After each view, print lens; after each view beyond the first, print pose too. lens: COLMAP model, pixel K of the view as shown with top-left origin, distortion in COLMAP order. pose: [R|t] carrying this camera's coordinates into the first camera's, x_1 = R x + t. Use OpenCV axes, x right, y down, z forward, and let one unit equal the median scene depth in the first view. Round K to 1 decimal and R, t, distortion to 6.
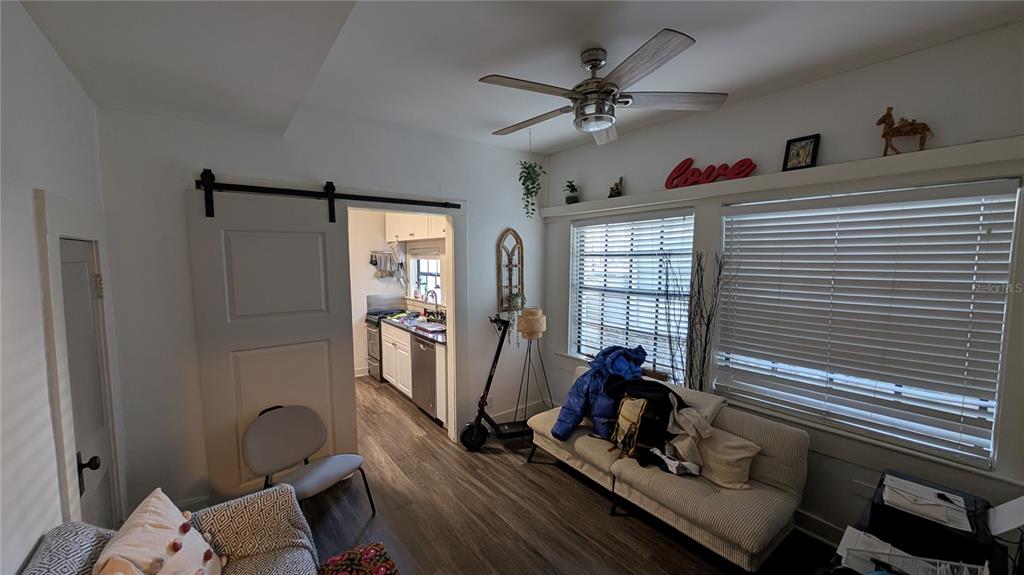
lens RADIAL K [[383.4, 0, 514.5], [0, 383.4, 290.3], [0, 0, 1]] dist [-0.001987, 0.000385]
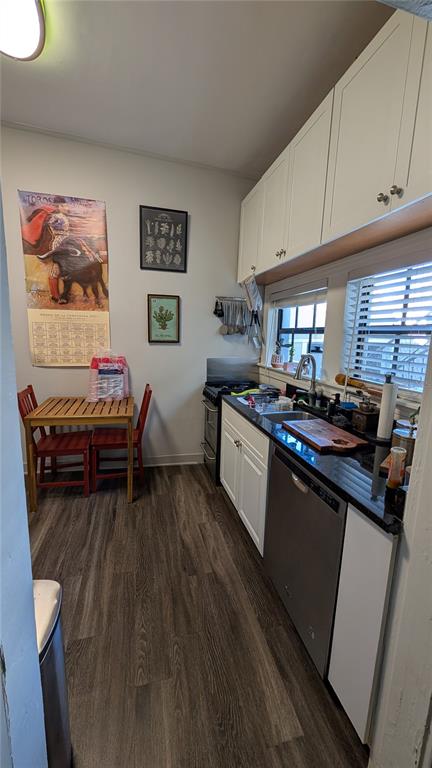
lens RADIAL K [[287.6, 0, 212.0], [0, 287.6, 384.0], [0, 0, 1]] dist [-0.001987, 0.000385]
pose [[0.916230, 0.092286, -0.389880, -0.161929], [-0.058509, 0.993498, 0.097668, 0.008339], [0.396358, -0.066675, 0.915672, 0.508145]]
